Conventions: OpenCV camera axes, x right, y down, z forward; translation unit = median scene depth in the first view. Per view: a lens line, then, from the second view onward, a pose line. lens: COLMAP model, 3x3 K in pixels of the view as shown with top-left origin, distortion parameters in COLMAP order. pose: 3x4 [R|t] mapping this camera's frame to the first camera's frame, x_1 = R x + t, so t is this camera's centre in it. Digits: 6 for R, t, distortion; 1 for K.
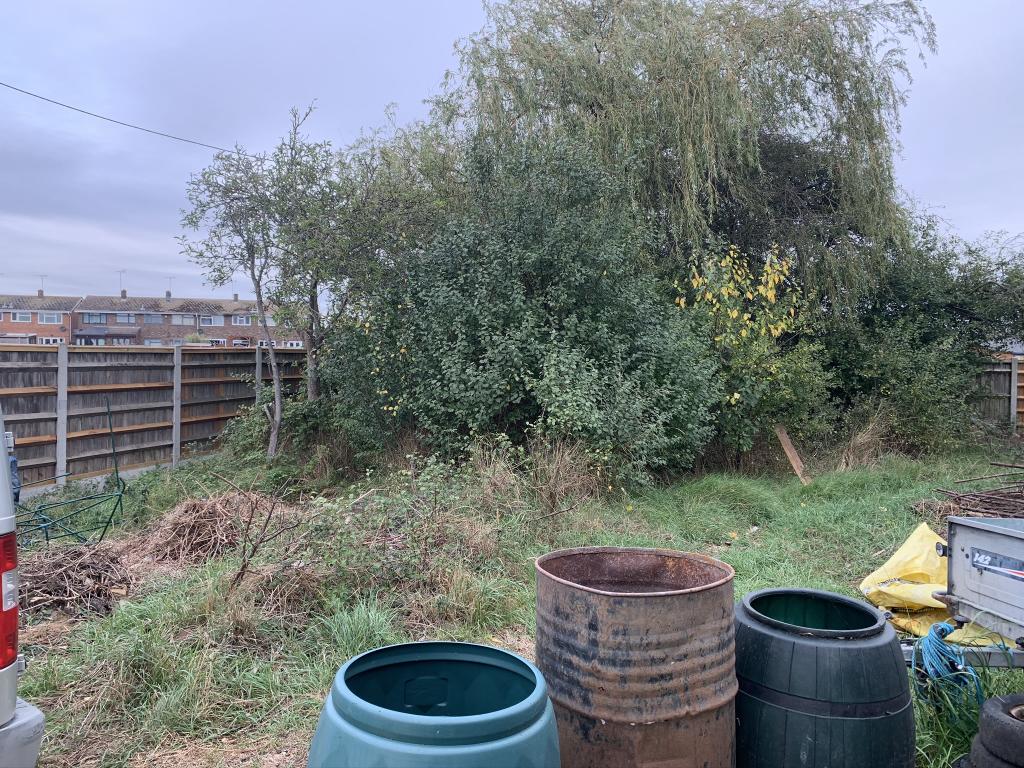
lens RADIAL K [[761.7, 0, 508.5], [0, 761.7, 350.0], [0, 0, 1]] dist [0.038190, -0.059387]
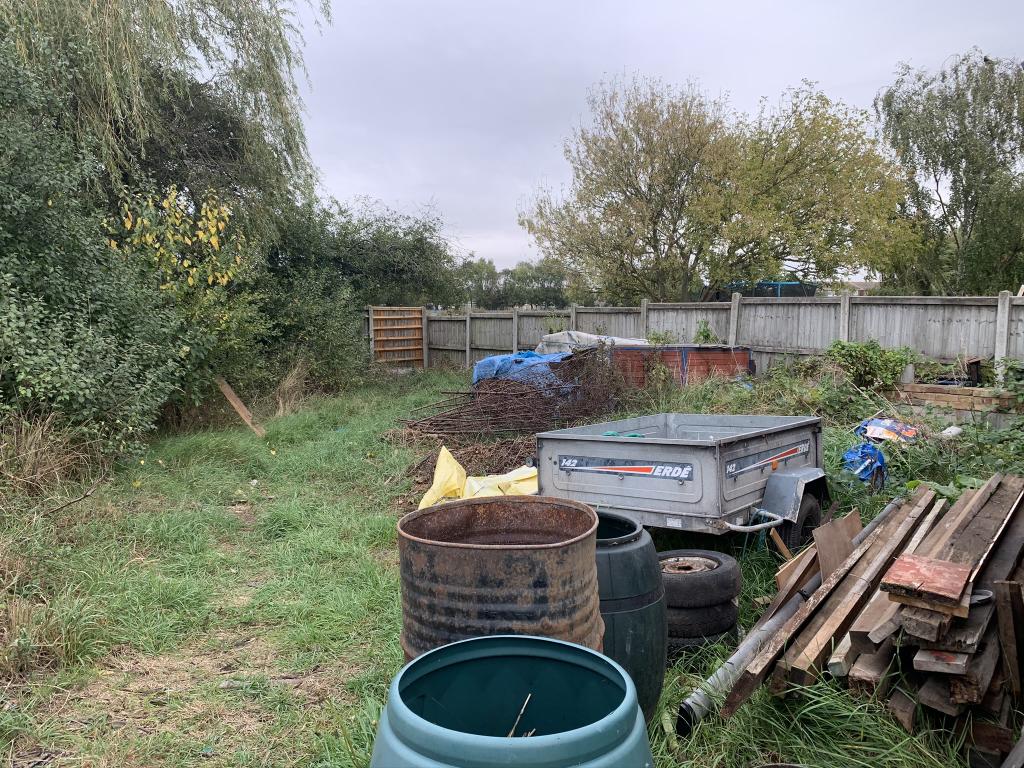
lens RADIAL K [[761.7, 0, 508.5], [0, 761.7, 350.0], [0, 0, 1]] dist [0.038190, -0.059387]
pose [[0.690476, -0.053525, 0.721372, -0.104190], [0.007097, 0.997712, 0.067237, 0.001812], [-0.723320, -0.041306, 0.689276, 0.070043]]
